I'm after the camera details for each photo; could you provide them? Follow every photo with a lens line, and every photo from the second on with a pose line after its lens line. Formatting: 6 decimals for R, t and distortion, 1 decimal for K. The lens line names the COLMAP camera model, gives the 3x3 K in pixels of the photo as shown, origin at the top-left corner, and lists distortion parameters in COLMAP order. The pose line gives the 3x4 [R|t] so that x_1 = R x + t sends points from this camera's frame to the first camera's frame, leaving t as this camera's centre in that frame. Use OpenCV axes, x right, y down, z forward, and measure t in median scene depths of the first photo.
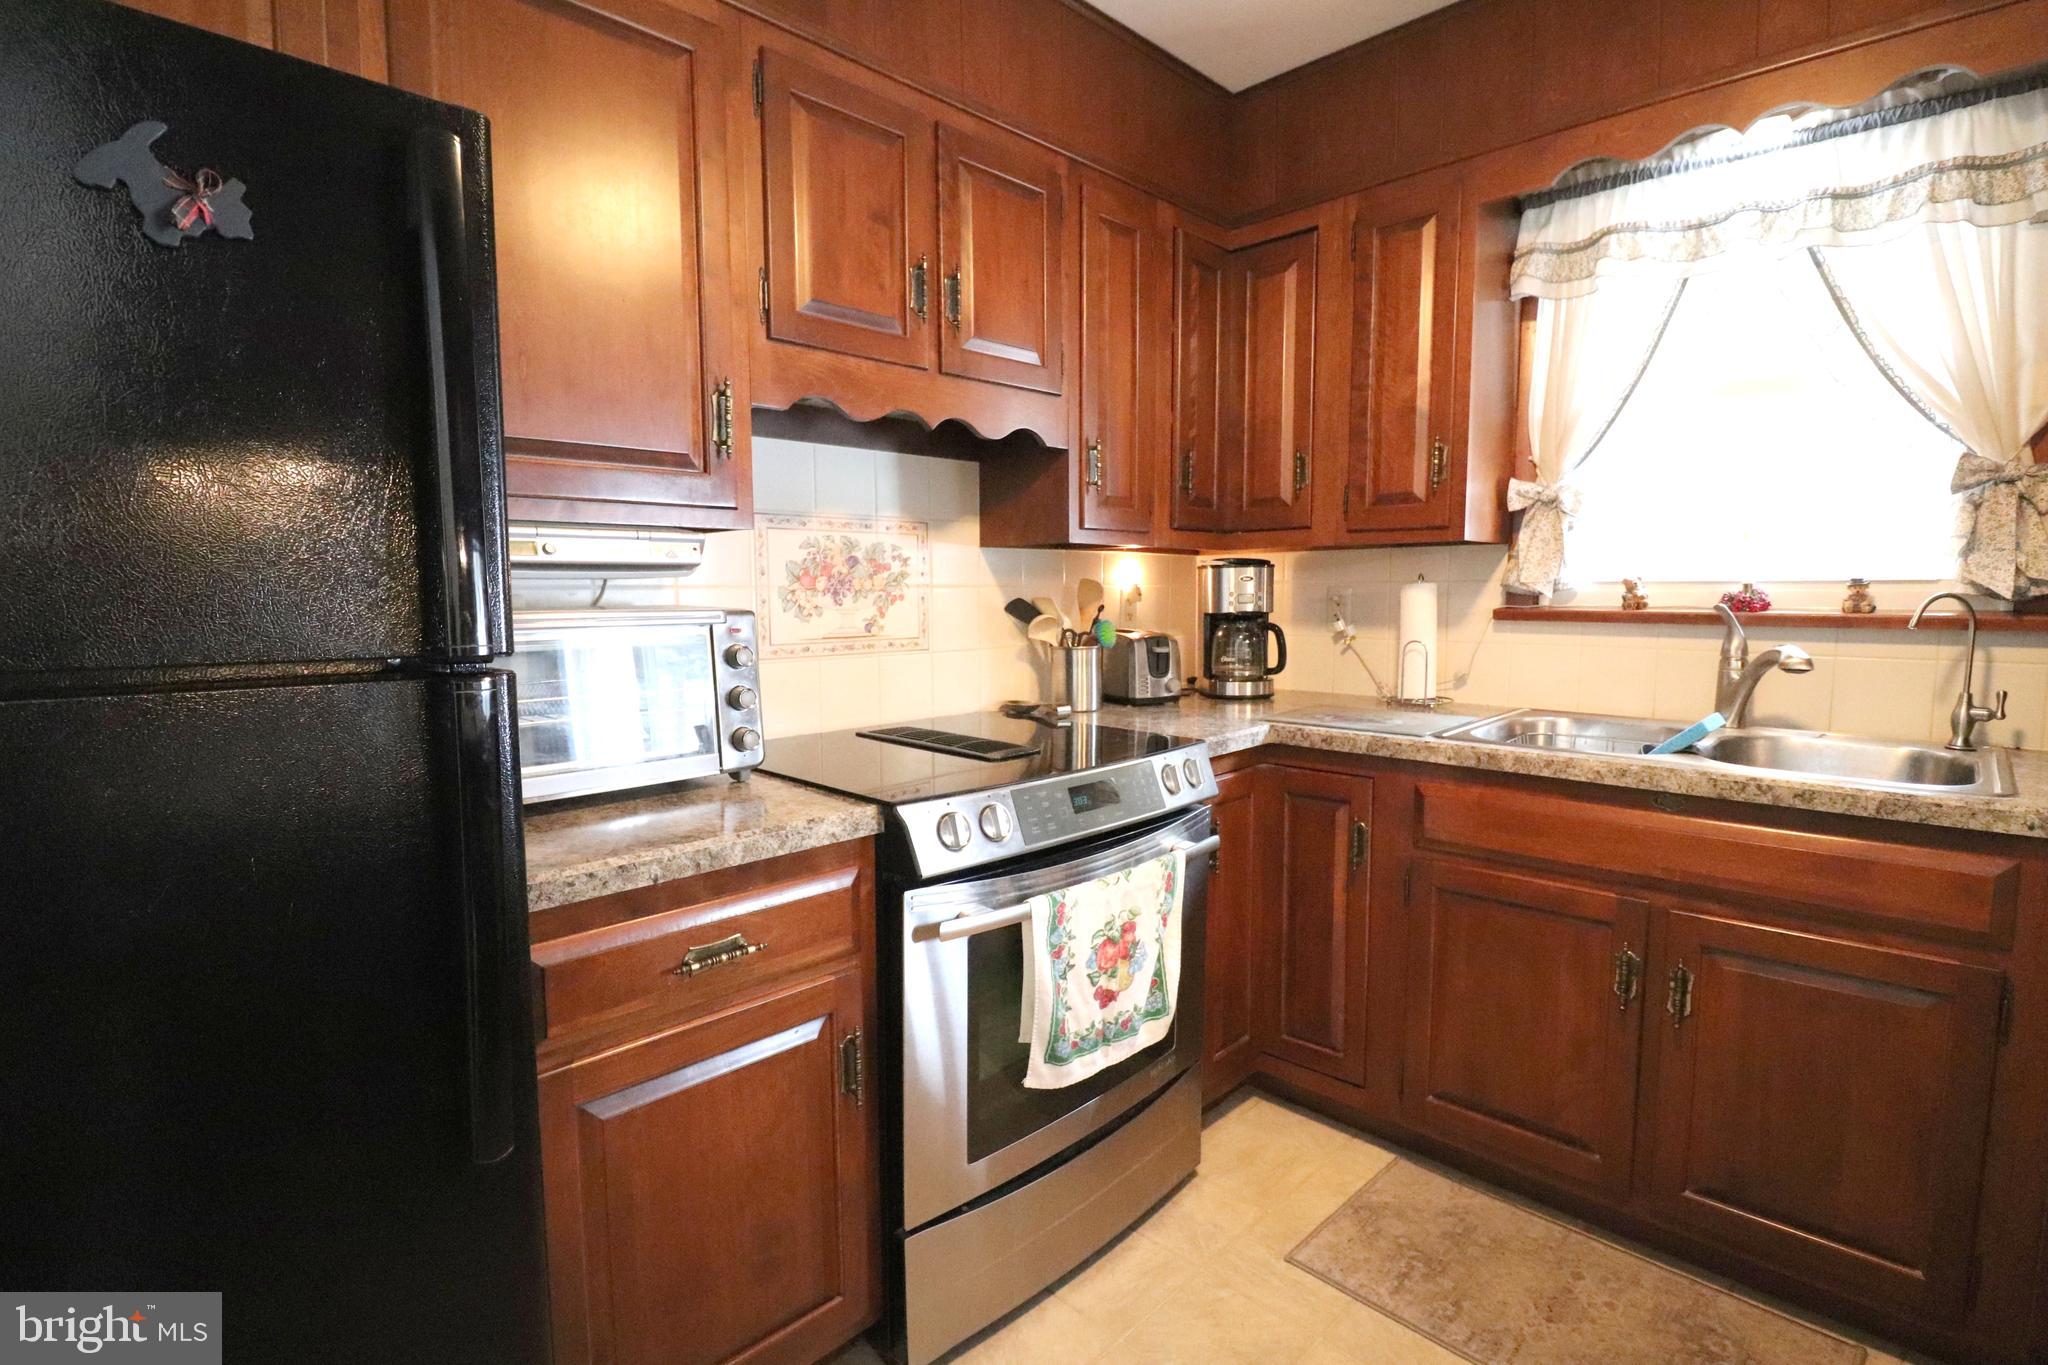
lens RADIAL K [[966.4, 0, 1024.0], [0, 966.4, 682.5], [0, 0, 1]] dist [0.016949, -0.019072]
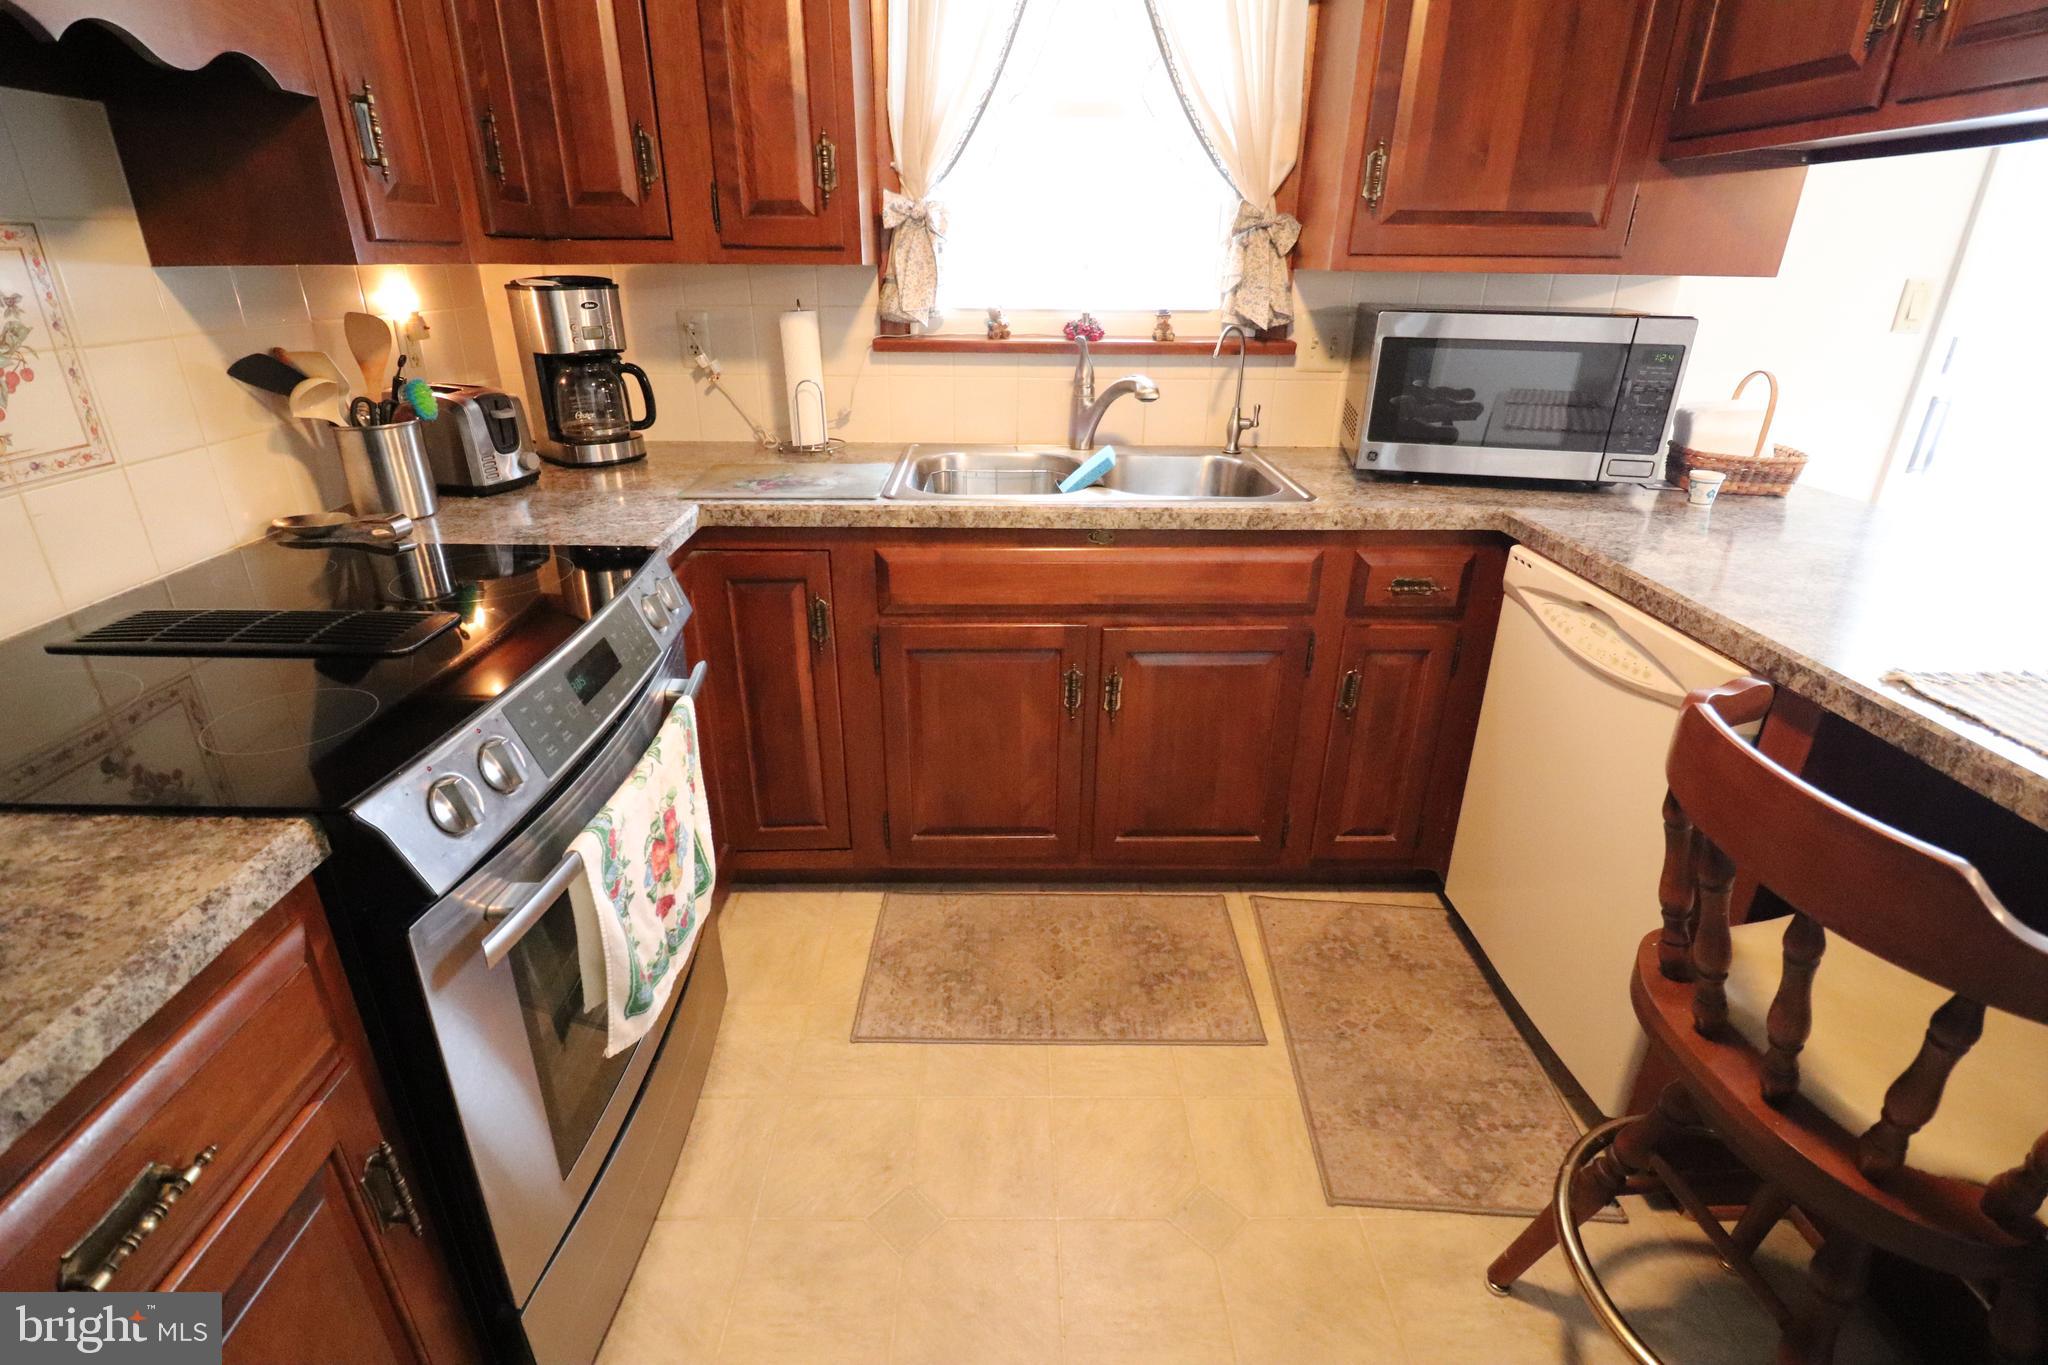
lens RADIAL K [[953.4, 0, 1014.8], [0, 953.4, 686.5], [0, 0, 1]] dist [0.001750, -0.010714]
pose [[0.703023, -0.280822, 0.653374, -0.137219], [0.058434, 0.938438, 0.340469, -0.075304], [-0.708762, -0.201178, 0.676154, 0.232099]]
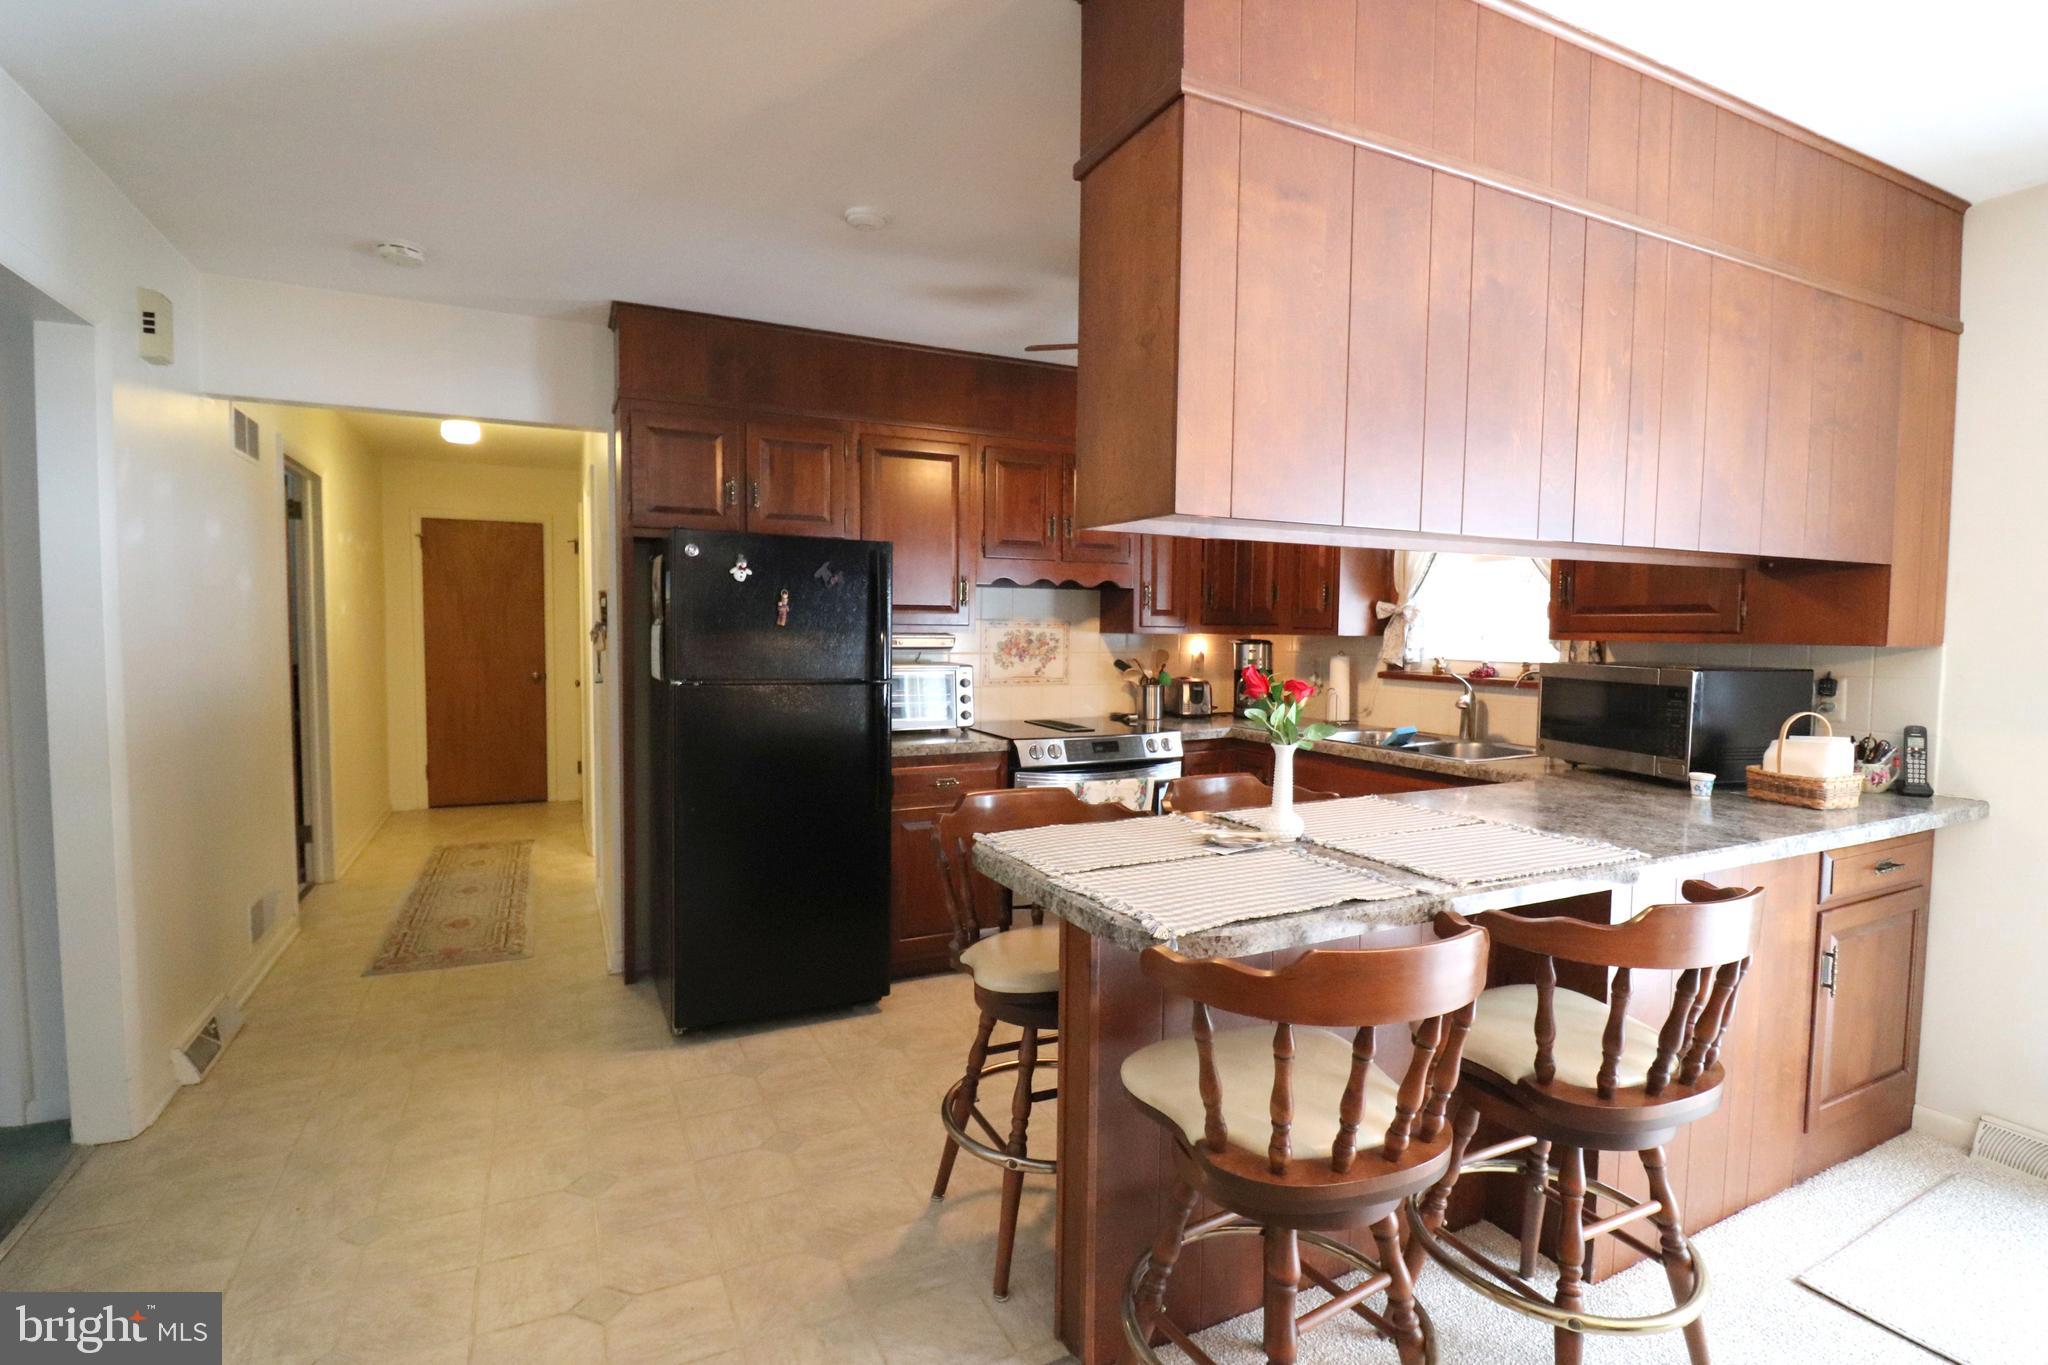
lens RADIAL K [[966.4, 0, 1024.0], [0, 966.4, 682.5], [0, 0, 1]] dist [0.016949, -0.019072]
pose [[0.947100, 0.032956, -0.319241, 0.494351], [-0.045826, 0.998408, -0.032884, 0.036449], [0.317649, 0.045774, 0.947103, -1.019375]]
